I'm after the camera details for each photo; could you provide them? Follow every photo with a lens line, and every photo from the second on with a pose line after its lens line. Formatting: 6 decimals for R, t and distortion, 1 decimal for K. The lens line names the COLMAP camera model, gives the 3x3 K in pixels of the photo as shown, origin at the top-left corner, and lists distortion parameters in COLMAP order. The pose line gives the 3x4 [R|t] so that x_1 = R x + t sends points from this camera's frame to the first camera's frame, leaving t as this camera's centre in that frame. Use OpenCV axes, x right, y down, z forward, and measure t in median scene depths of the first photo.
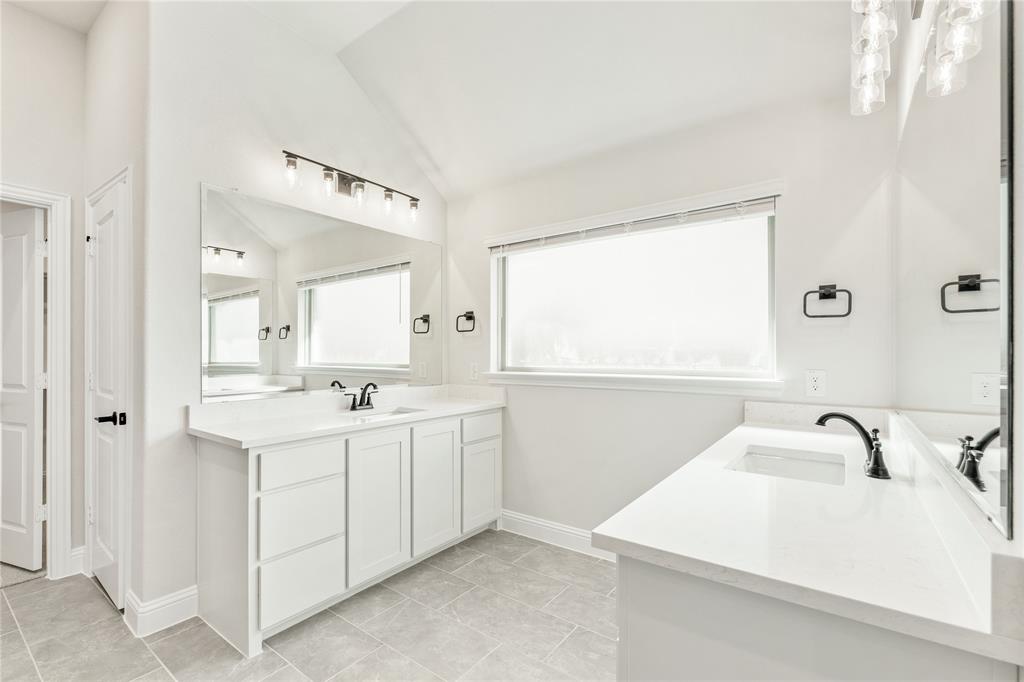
lens RADIAL K [[450.0, 0, 512.7], [0, 450.0, 353.9], [0, 0, 1]] dist [-0.001108, -0.000097]
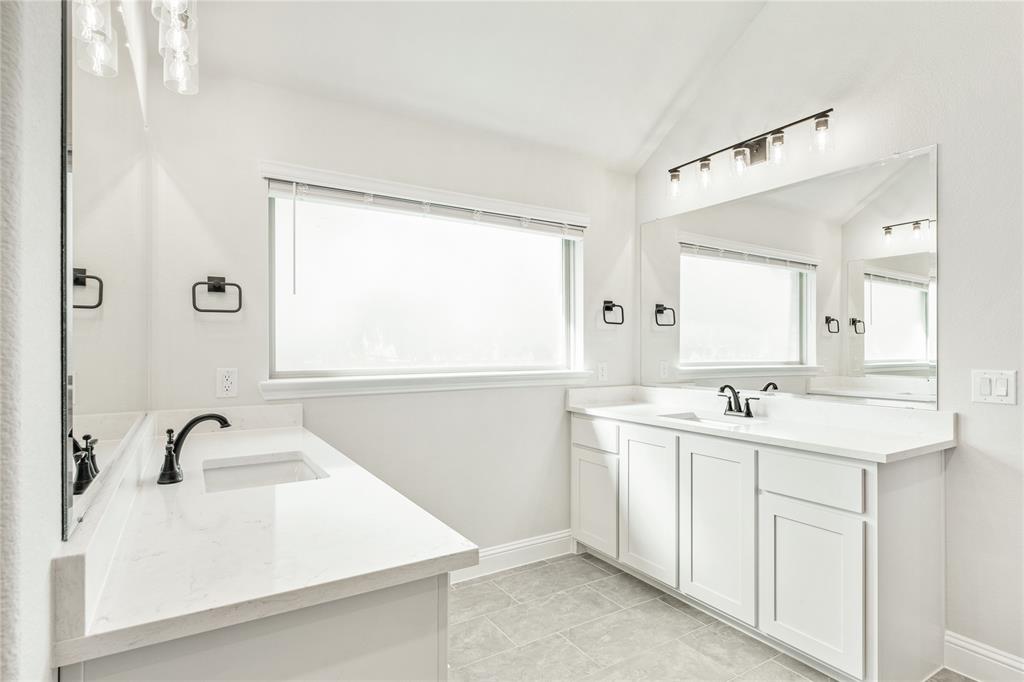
lens RADIAL K [[518.3, 0, 512.3], [0, 518.3, 347.6], [0, 0, 1]] dist [-0.028255, 0.000263]
pose [[0.370869, 0.002187, 0.928683, -0.776801], [0.004463, 0.999981, -0.004137, -0.001626], [-0.928675, 0.005679, 0.370852, 0.578173]]
